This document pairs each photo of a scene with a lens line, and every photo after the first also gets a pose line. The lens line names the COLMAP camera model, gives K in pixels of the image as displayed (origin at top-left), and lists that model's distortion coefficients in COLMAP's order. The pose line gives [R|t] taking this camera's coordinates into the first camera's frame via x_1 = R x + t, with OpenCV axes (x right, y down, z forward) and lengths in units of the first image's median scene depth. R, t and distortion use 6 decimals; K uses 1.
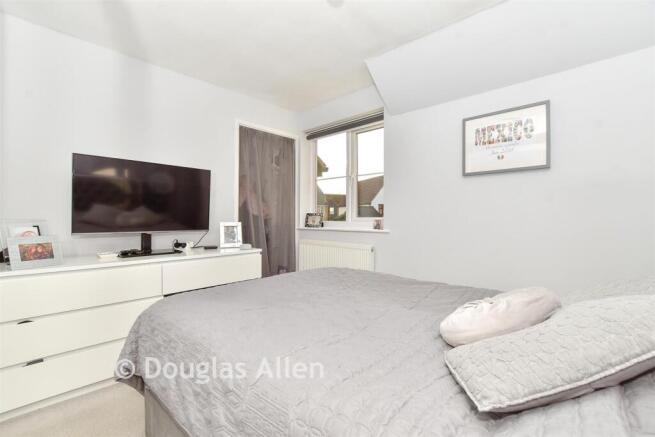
lens RADIAL K [[300.3, 0, 327.5], [0, 300.3, 218.5], [0, 0, 1]] dist [0.000158, 0.000035]
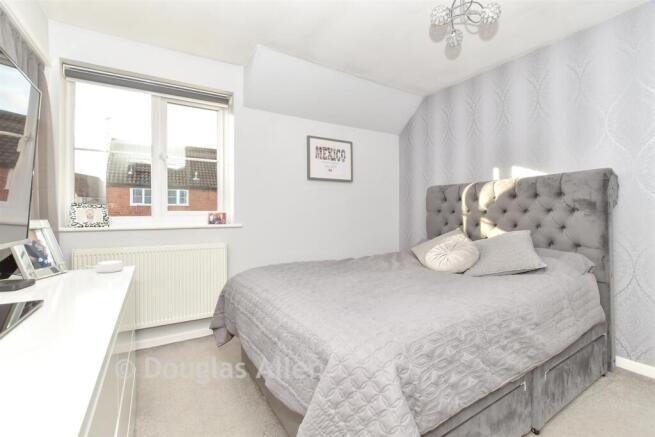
lens RADIAL K [[285.0, 0, 327.5], [0, 285.0, 218.5], [0, 0, 1]] dist [-0.000819, -0.000093]
pose [[0.276125, -0.018767, 0.960939, -0.727677], [0.005048, 0.999824, 0.018076, 0.007328], [-0.961109, -0.000140, 0.276171, 0.583746]]
